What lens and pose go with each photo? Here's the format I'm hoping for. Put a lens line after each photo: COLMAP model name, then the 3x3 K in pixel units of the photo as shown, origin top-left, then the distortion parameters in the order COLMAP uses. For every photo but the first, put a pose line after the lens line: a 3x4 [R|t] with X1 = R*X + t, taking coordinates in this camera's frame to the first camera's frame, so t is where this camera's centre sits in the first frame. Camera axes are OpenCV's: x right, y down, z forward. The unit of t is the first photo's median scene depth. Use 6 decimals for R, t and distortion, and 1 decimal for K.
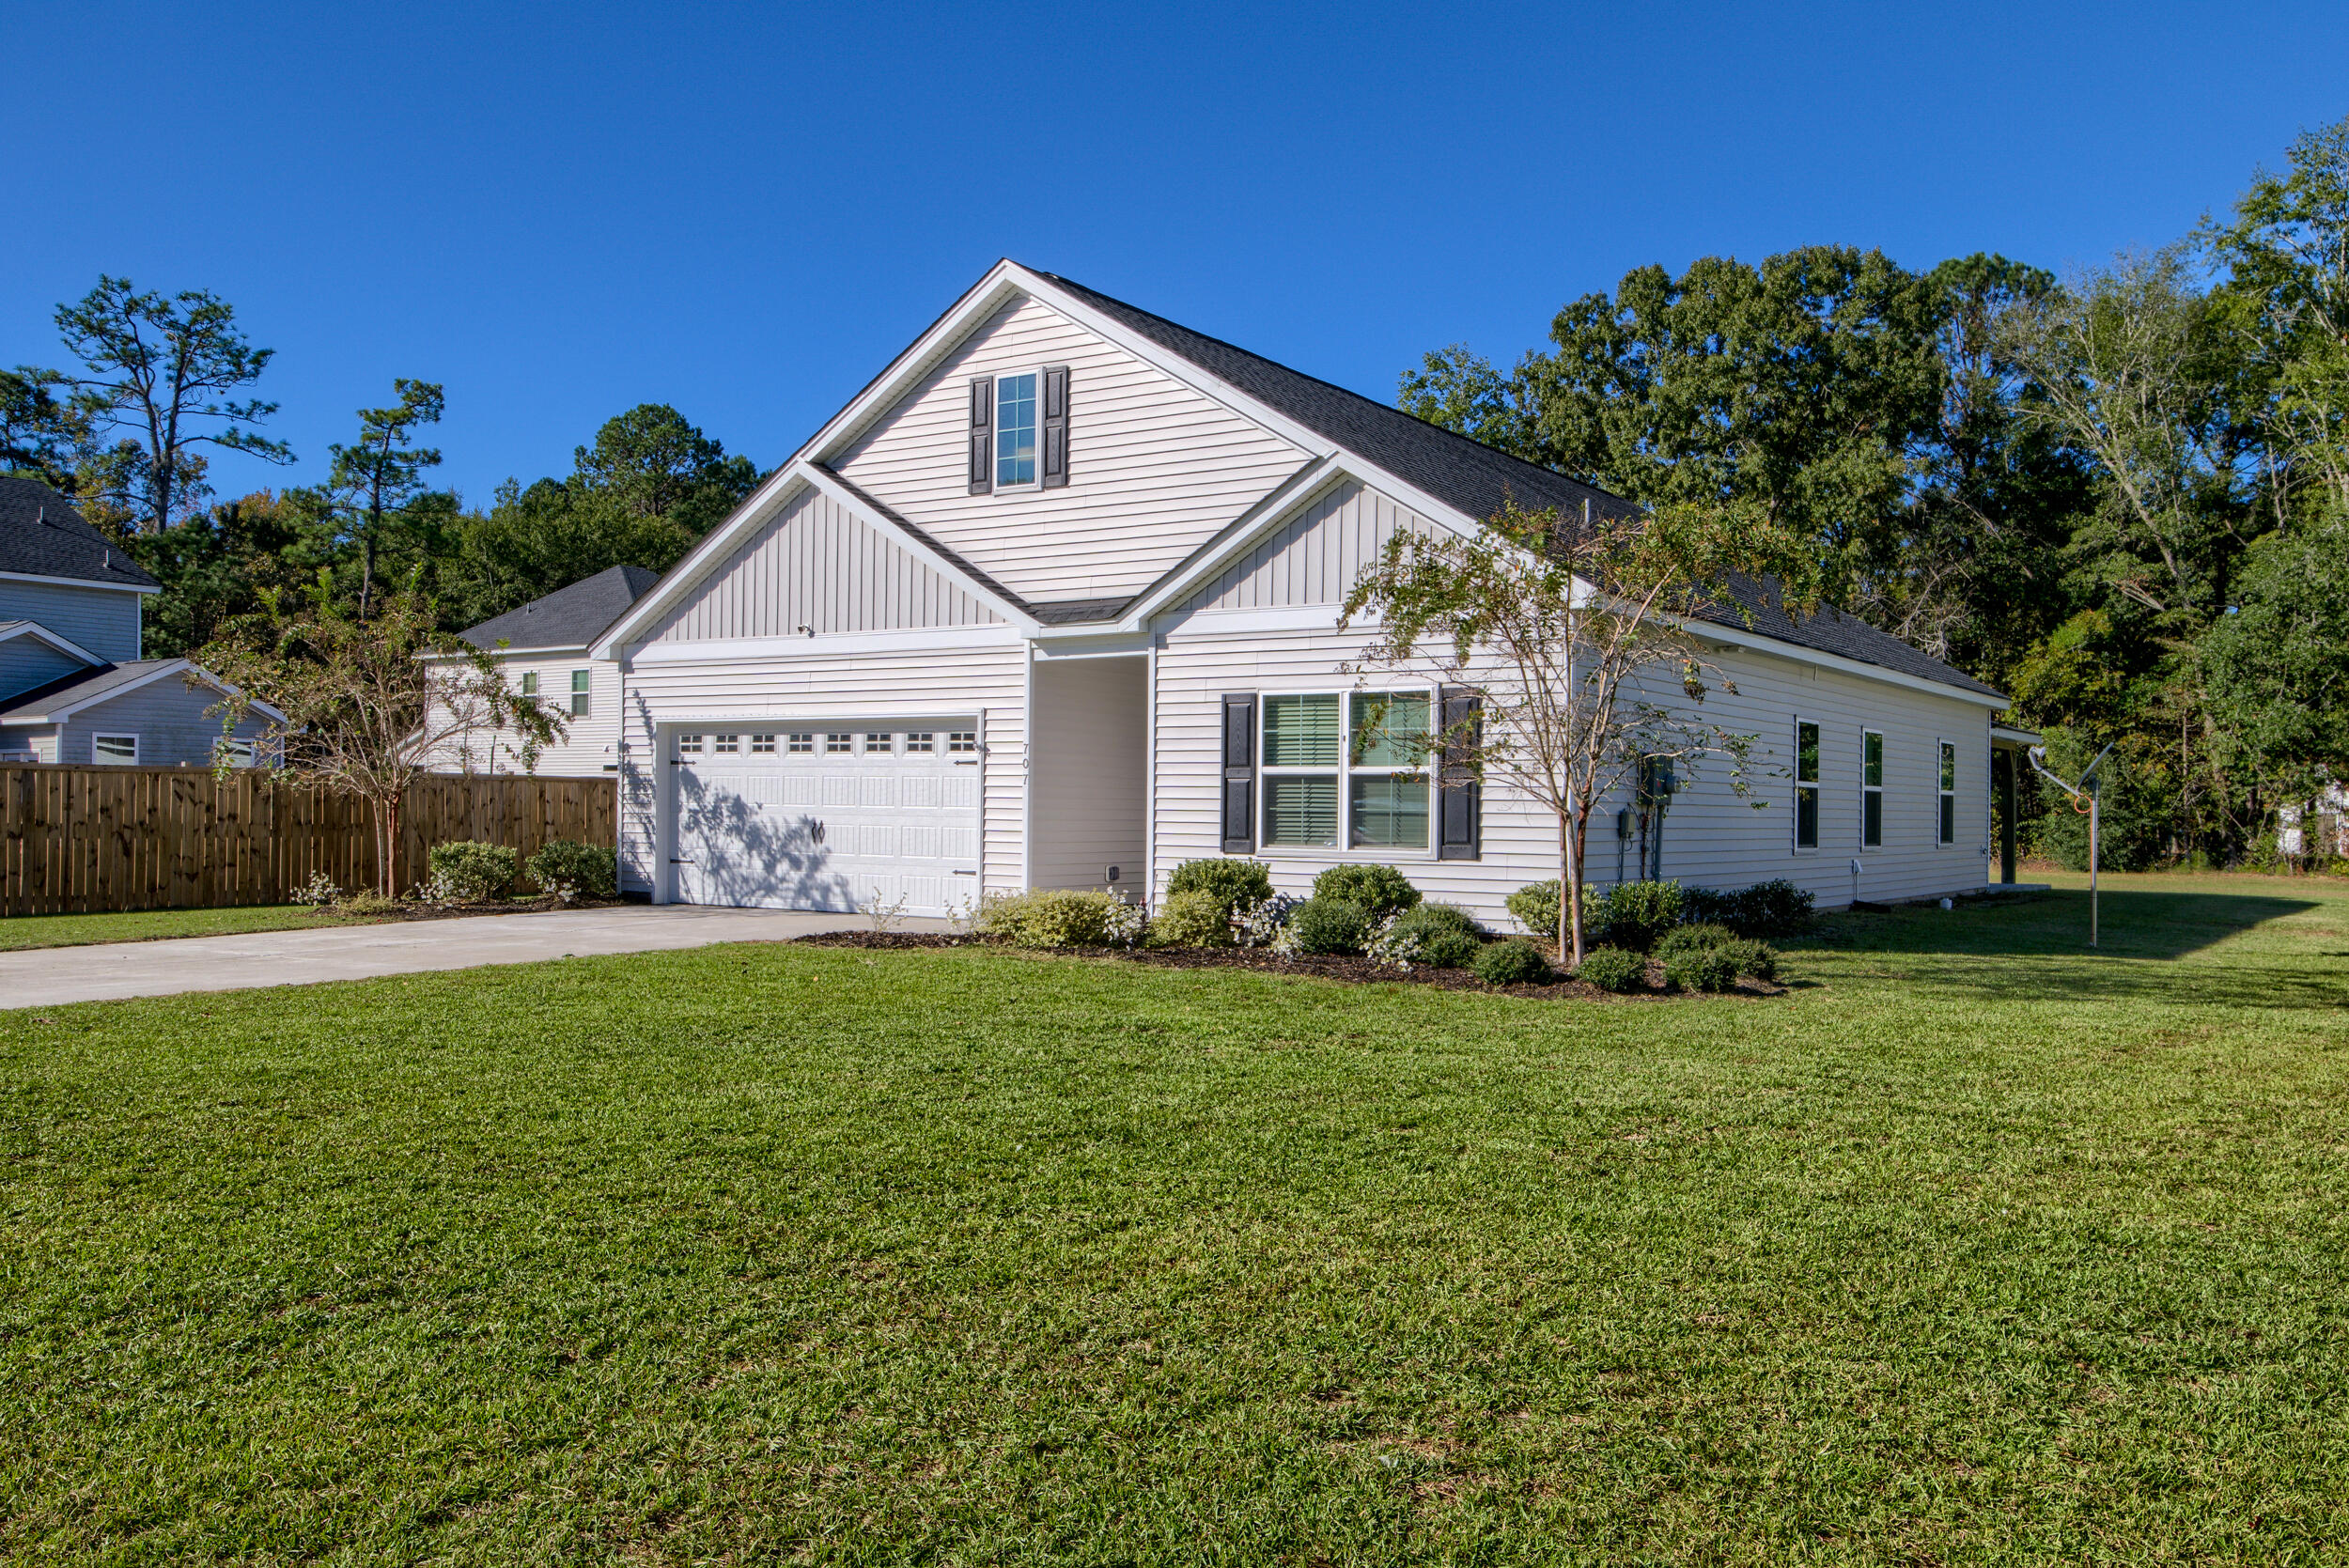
lens RADIAL K [[1992.9, 0, 1143.0], [0, 1992.9, 782.8], [0, 0, 1]] dist [0.069444, 0.010734]
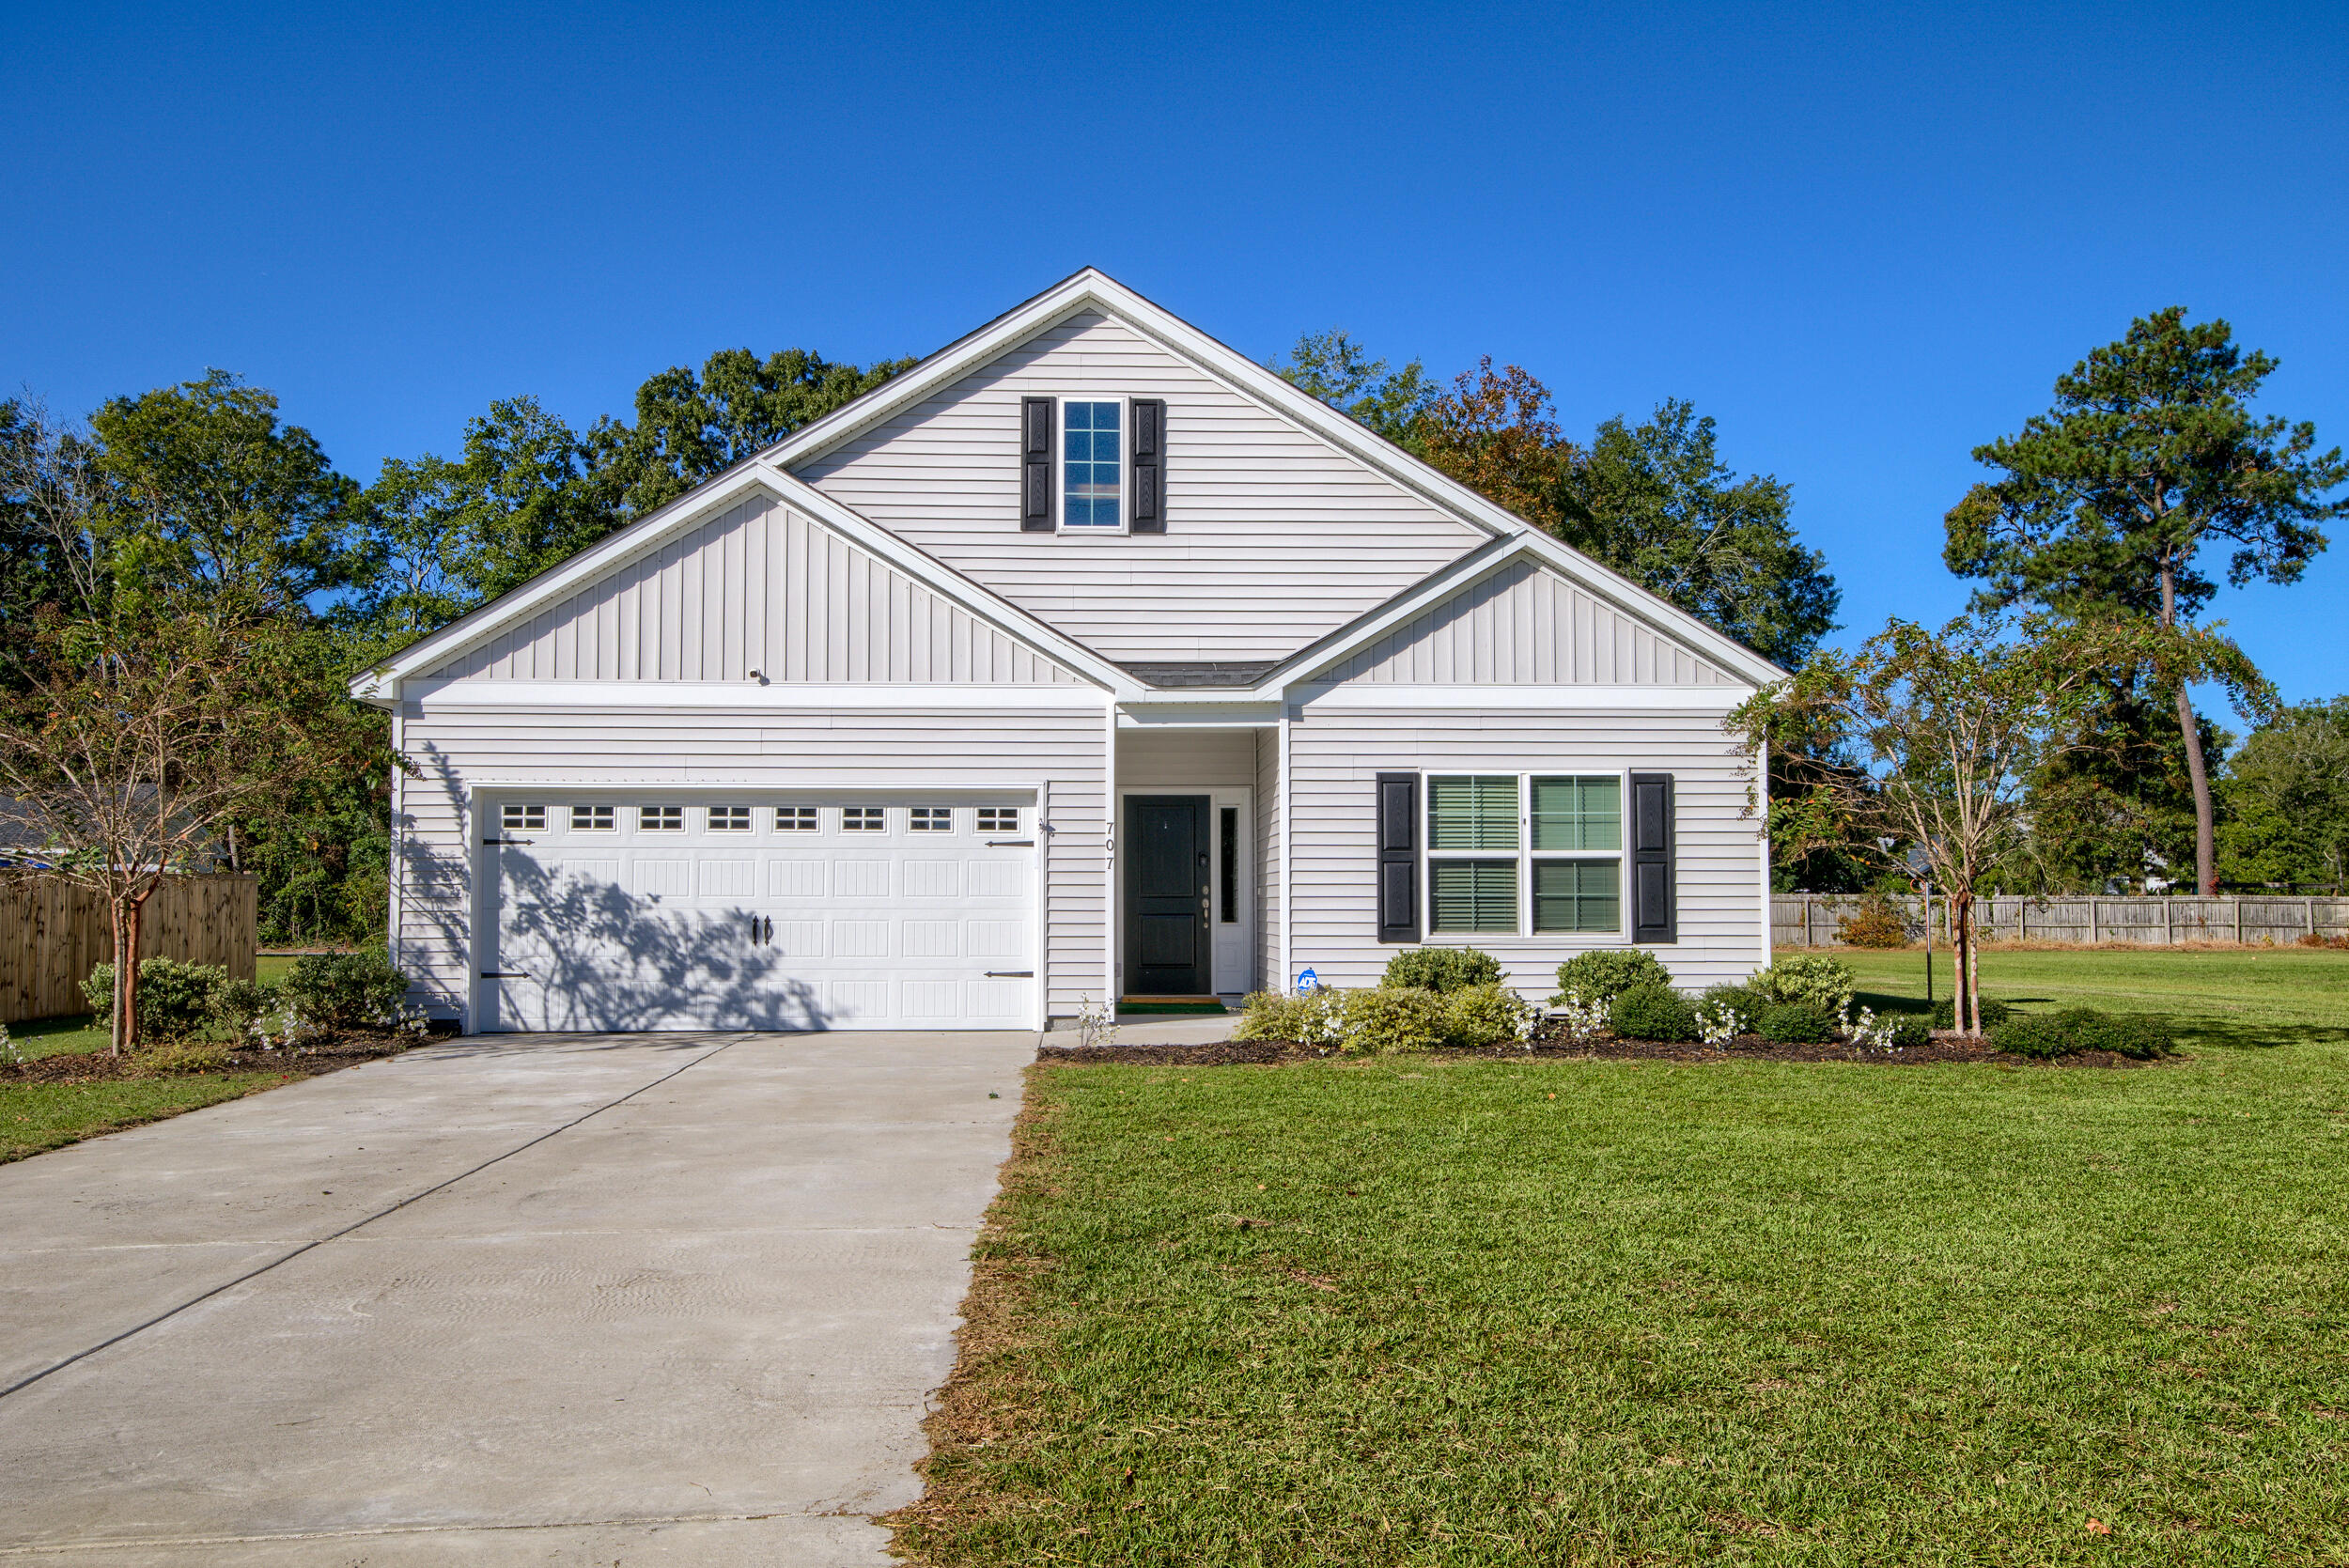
lens RADIAL K [[1992.9, 0, 1143.0], [0, 1992.9, 782.8], [0, 0, 1]] dist [0.069444, 0.010734]
pose [[0.795919, 0.024870, 0.604892, -0.538205], [0.001312, 0.999083, -0.042804, 0.000443], [-0.605401, 0.034862, 0.795157, 0.280132]]
